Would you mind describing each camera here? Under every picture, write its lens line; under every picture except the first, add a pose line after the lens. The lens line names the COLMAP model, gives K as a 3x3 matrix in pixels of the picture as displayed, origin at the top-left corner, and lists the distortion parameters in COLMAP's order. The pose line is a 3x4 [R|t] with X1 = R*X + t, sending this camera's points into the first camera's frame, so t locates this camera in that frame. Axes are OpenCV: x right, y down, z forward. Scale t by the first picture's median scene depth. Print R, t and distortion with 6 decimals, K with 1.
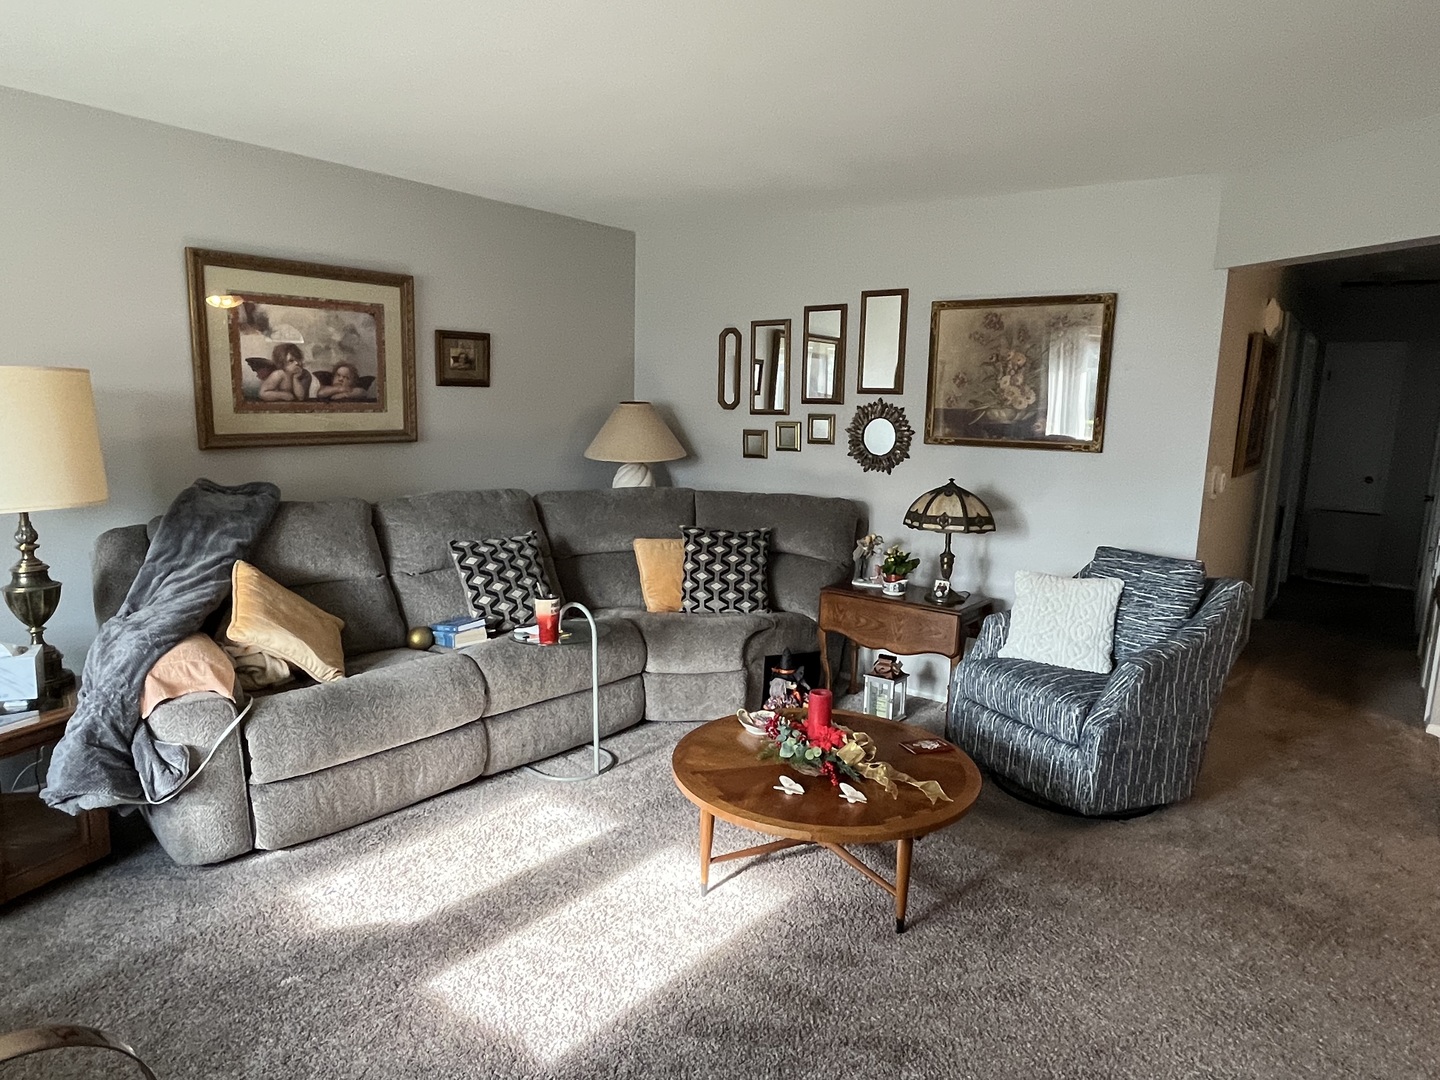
lens RADIAL K [[895.2, 0, 725.5], [0, 895.2, 544.8], [0, 0, 1]] dist [0.005014, -0.005939]
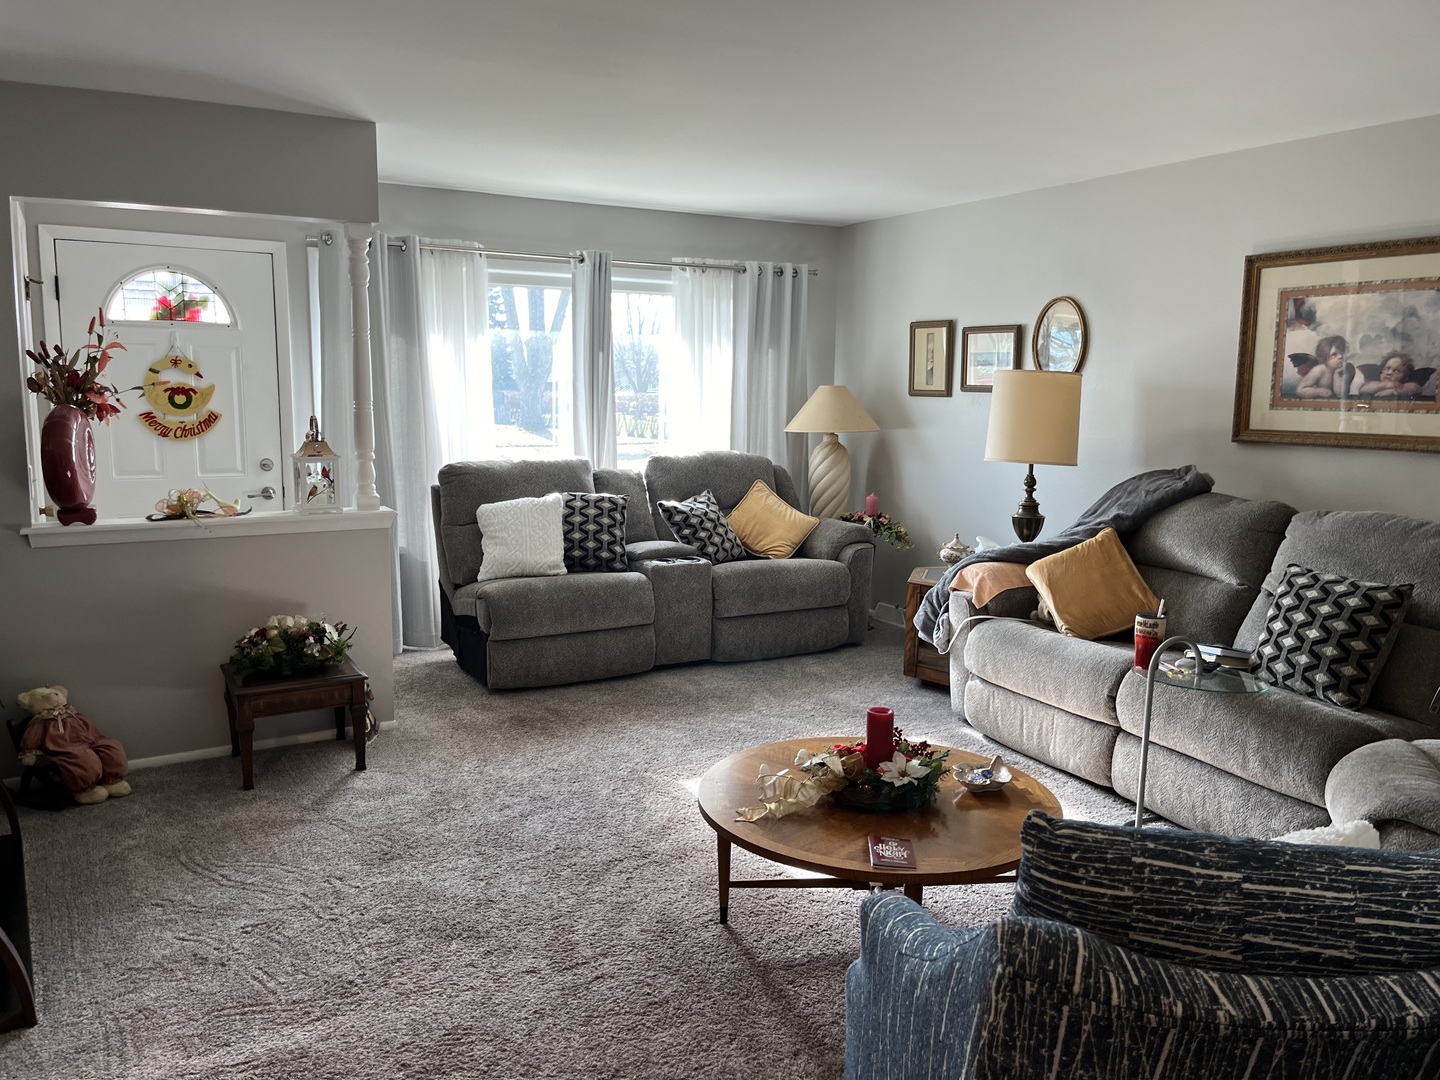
lens RADIAL K [[1093.6, 0, 711.8], [0, 1093.6, 547.8], [0, 0, 1]] dist [0.067543, -0.092365]
pose [[-0.402502, 0.109216, -0.908881, 0.813283], [-0.172568, 0.966004, 0.192502, -0.119774], [0.899007, 0.234326, -0.369971, 0.877185]]
